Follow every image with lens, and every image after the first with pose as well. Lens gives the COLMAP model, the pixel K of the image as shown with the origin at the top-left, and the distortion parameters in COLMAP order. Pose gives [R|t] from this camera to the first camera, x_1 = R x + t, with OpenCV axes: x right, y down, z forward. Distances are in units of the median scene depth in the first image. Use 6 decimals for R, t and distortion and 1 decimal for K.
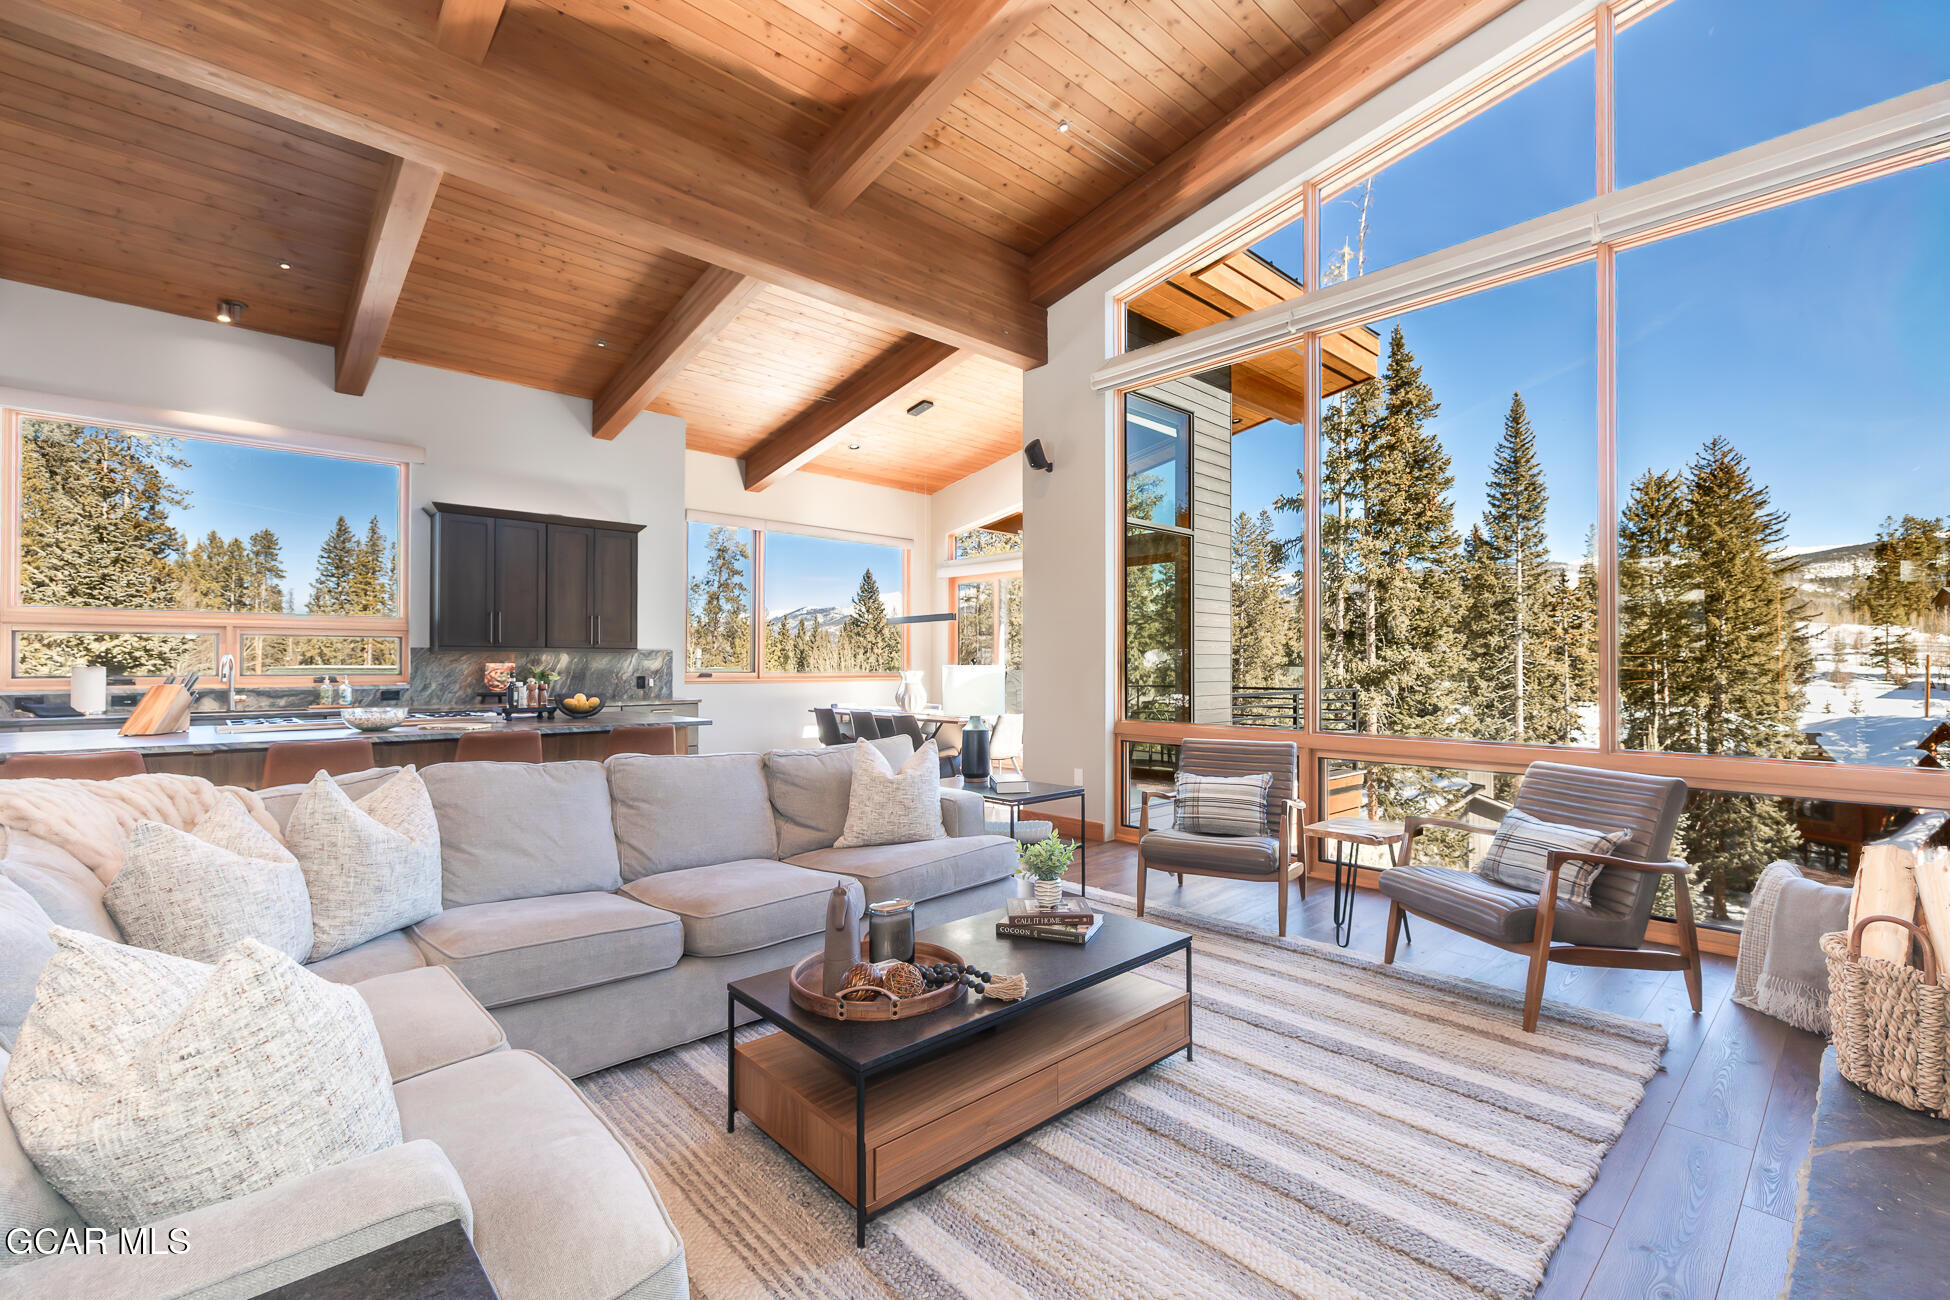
lens RADIAL K [[850.8, 0, 984.1], [0, 850.8, 650.3], [0, 0, 1]] dist [0.003870, -0.000510]
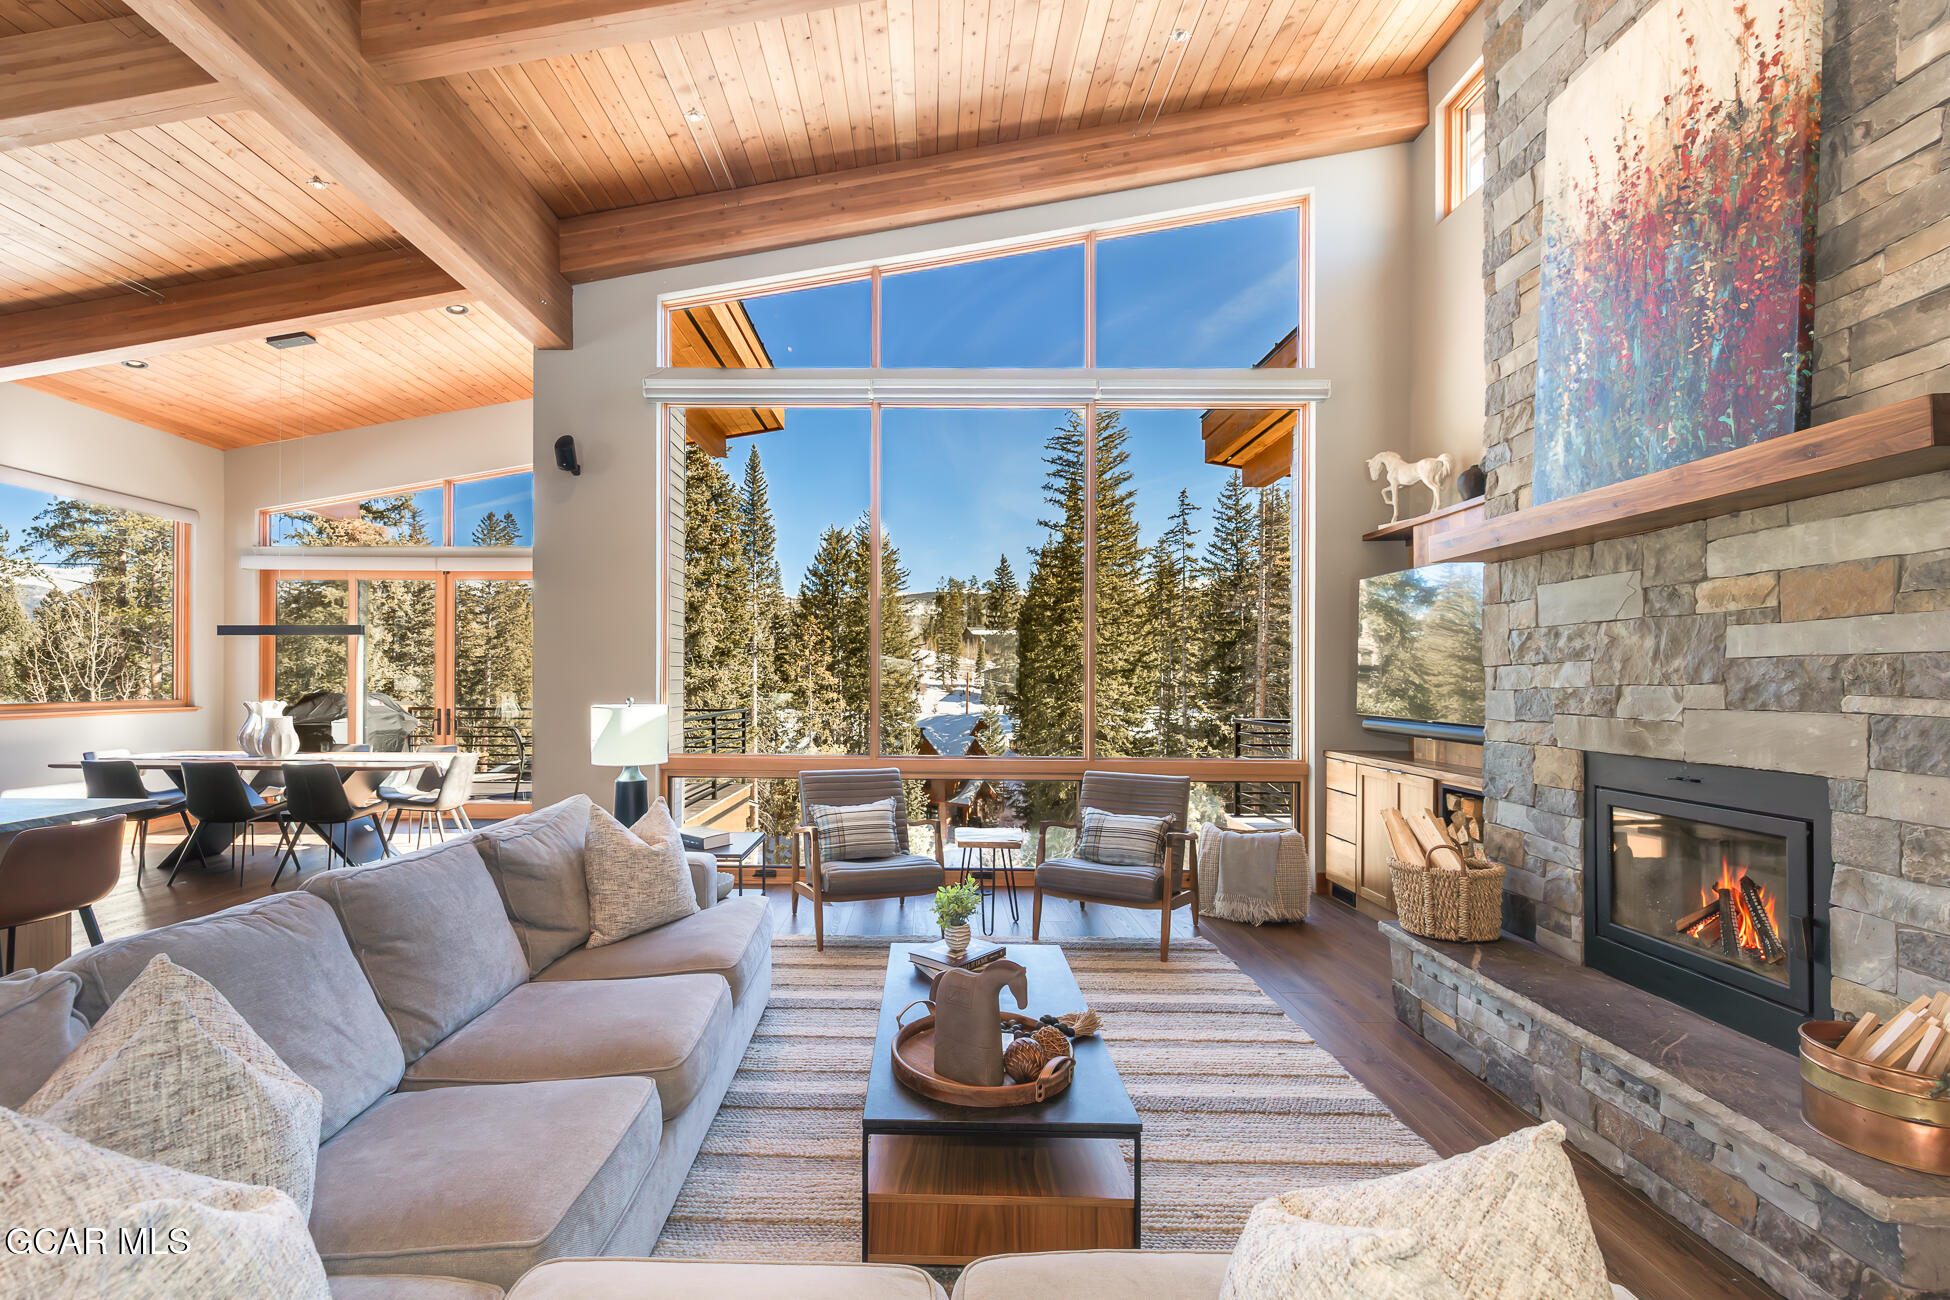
lens RADIAL K [[850.8, 0, 921.8], [0, 850.8, 674.2], [0, 0, 1]] dist [0.003870, -0.000510]
pose [[0.693671, 0.006373, 0.720264, -0.280455], [-0.017868, 0.999805, 0.008361, -0.018090], [-0.720070, -0.018669, 0.693650, 0.124013]]
